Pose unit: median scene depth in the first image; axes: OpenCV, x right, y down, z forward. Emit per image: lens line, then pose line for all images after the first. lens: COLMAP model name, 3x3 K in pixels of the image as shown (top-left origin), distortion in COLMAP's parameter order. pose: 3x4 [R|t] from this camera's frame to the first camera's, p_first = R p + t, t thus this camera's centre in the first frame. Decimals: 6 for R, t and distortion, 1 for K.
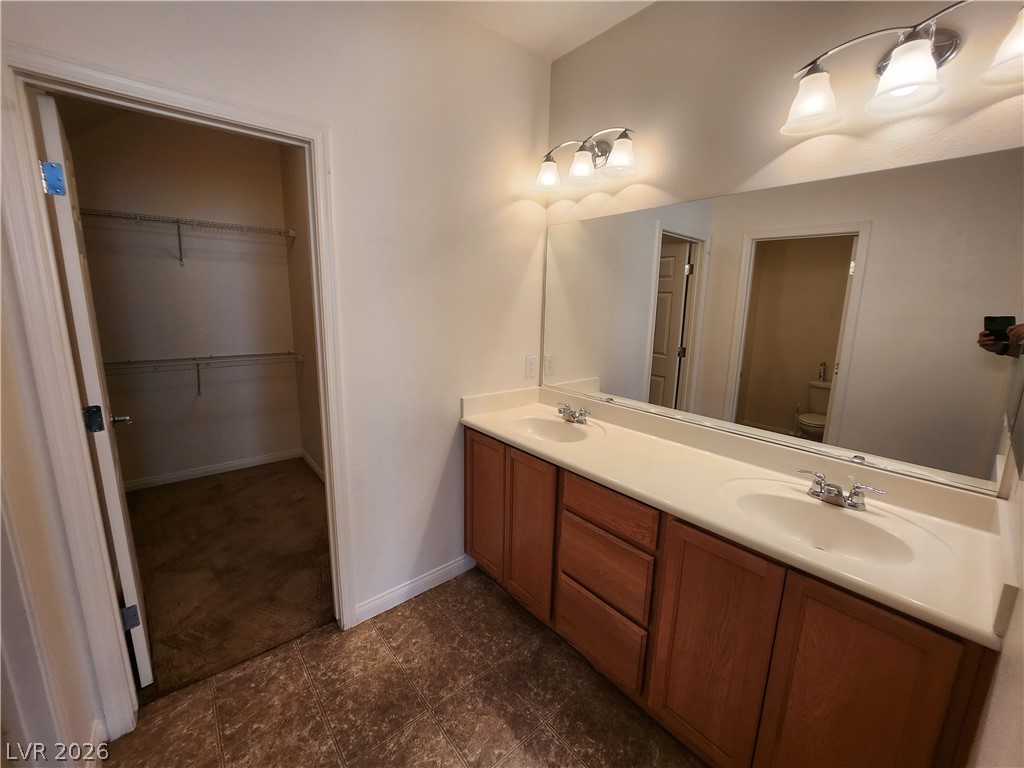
lens RADIAL K [[408.5, 0, 517.8], [0, 408.5, 380.1], [0, 0, 1]] dist [0.000028, 0.000004]
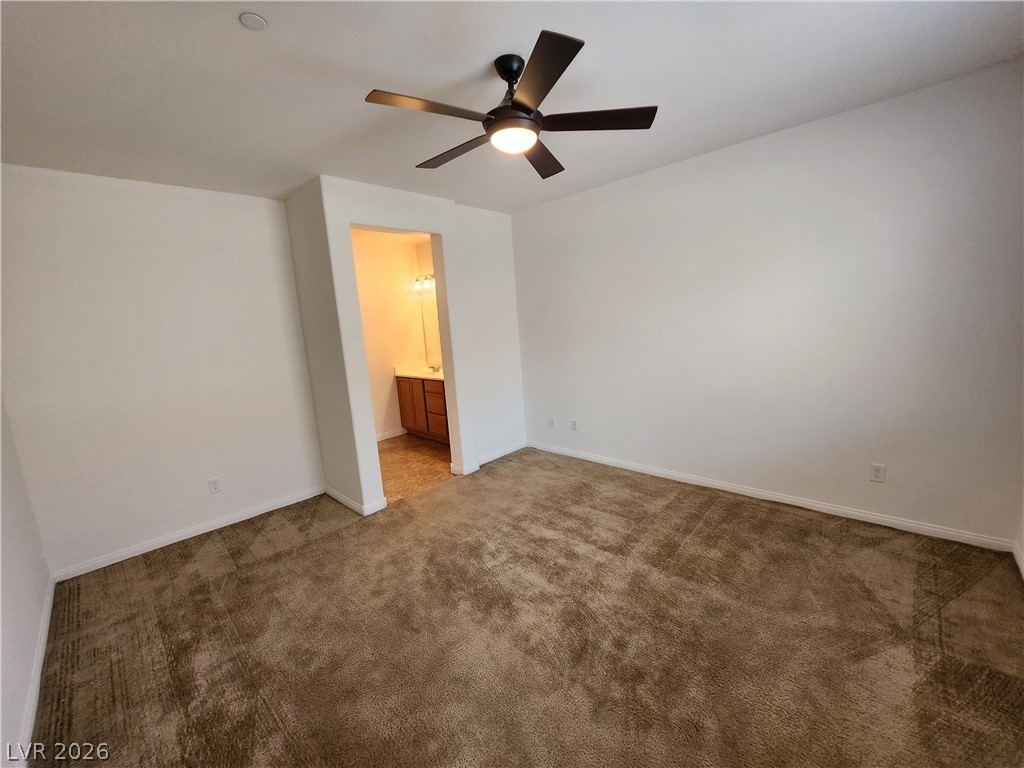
lens RADIAL K [[408.5, 0, 517.8], [0, 408.5, 380.1], [0, 0, 1]] dist [0.000028, 0.000004]
pose [[0.990340, -0.102399, 0.093492, 0.464933], [0.105044, 0.994182, -0.023815, 0.313392], [-0.090509, 0.033406, 0.995335, -2.010945]]
